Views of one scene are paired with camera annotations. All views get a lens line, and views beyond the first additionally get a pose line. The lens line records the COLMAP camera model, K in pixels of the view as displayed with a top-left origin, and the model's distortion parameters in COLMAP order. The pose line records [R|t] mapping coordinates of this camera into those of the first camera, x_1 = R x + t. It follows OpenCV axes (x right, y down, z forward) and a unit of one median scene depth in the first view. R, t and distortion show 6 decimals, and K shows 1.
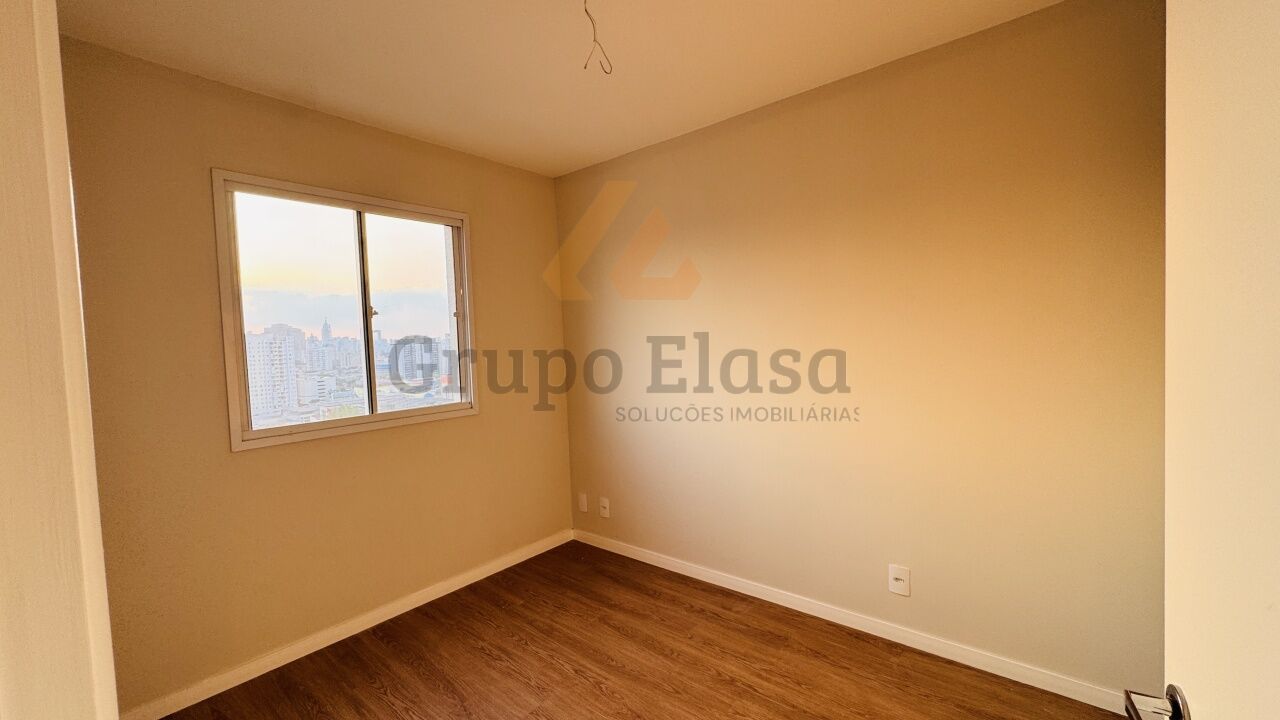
lens RADIAL K [[511.9, 0, 640.0], [0, 511.9, 360.0], [0, 0, 1]] dist [0.000347, -0.000057]
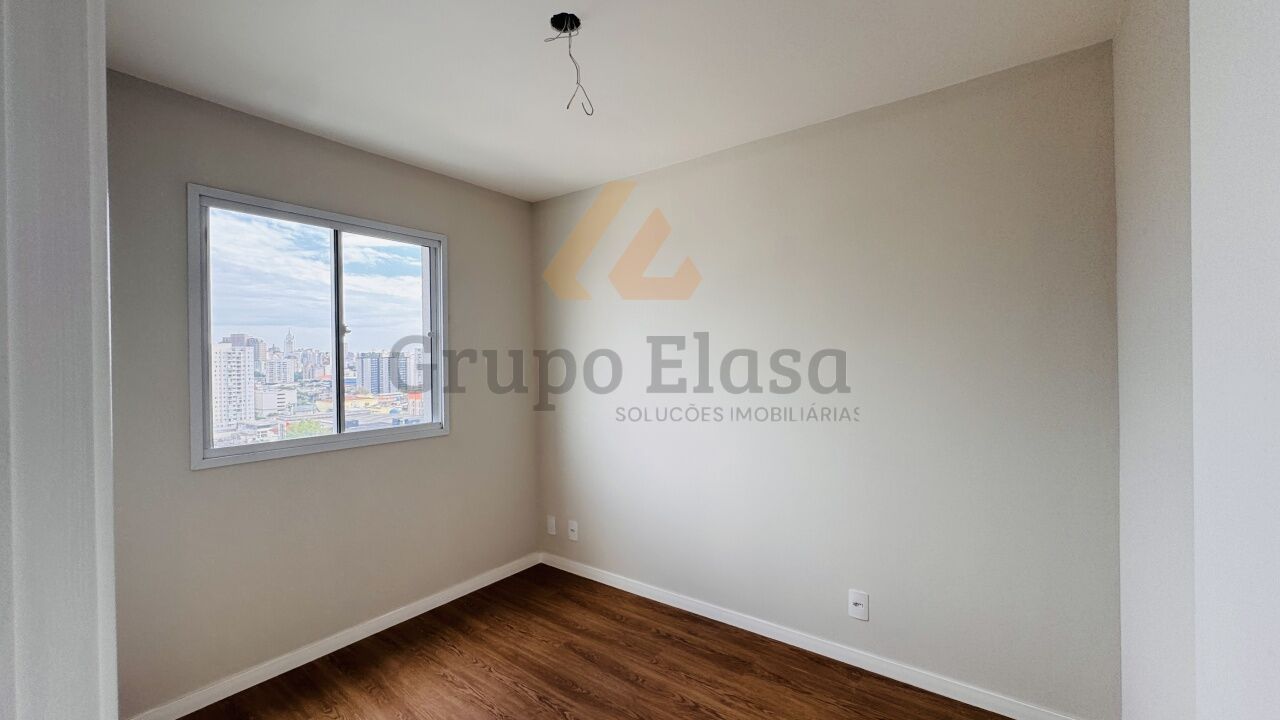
lens RADIAL K [[511.9, 0, 640.0], [0, 511.9, 360.0], [0, 0, 1]] dist [0.000347, -0.000057]
pose [[0.998291, 0.025904, 0.052381, -0.000583], [-0.023824, 0.998918, -0.039940, -0.010883], [-0.053359, 0.038624, 0.997828, -0.023333]]
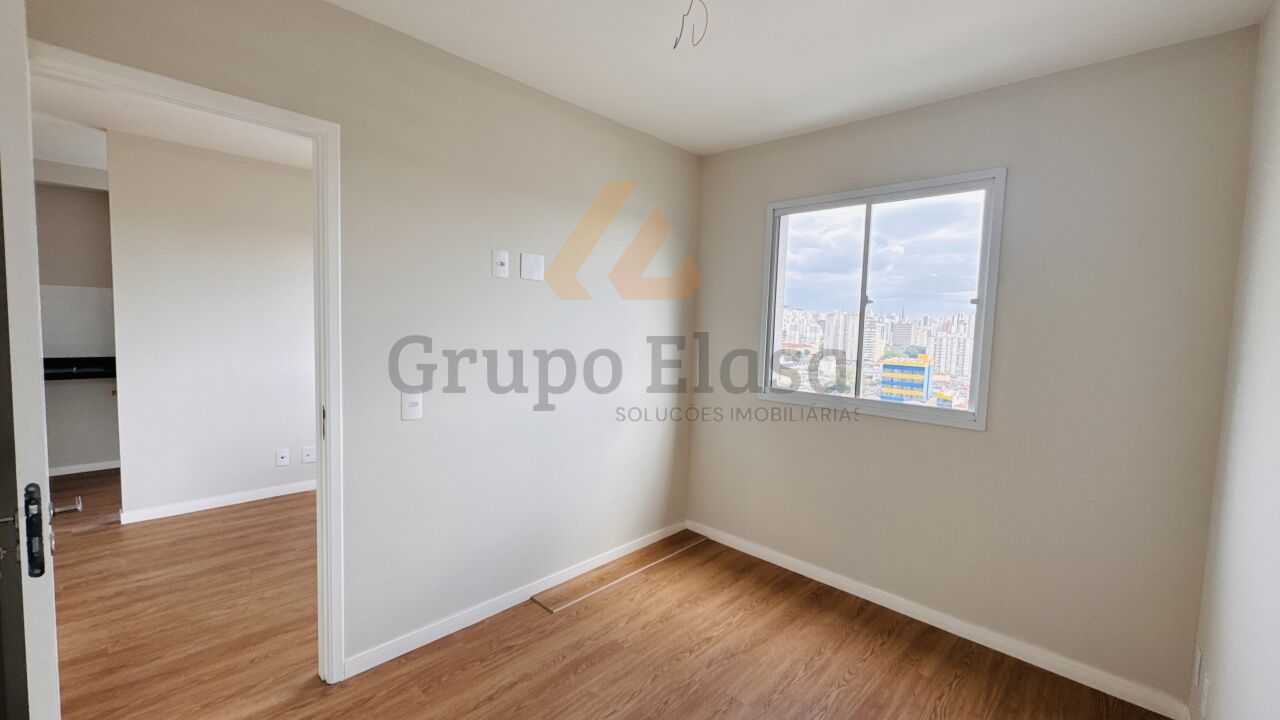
lens RADIAL K [[511.9, 0, 640.0], [0, 511.9, 360.0], [0, 0, 1]] dist [0.000347, -0.000057]
pose [[-0.073806, 0.105937, -0.991630, 0.602168], [-0.072094, 0.991174, 0.111254, -0.062036], [0.994663, 0.079702, -0.065518, 0.676710]]
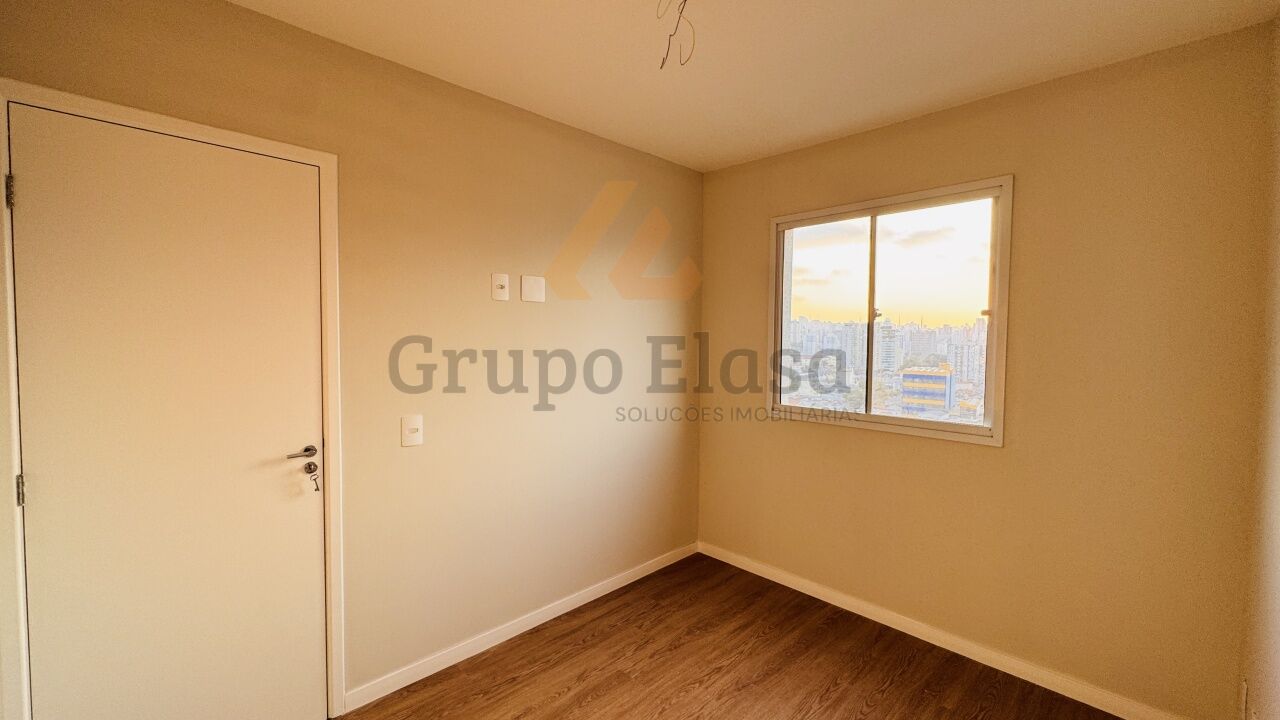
lens RADIAL K [[511.9, 0, 640.0], [0, 511.9, 360.0], [0, 0, 1]] dist [0.000347, -0.000057]
pose [[-0.102597, 0.078890, -0.991590, 0.583502], [-0.047336, 0.995334, 0.084086, -0.072393], [0.993596, 0.055565, -0.098384, 0.702165]]
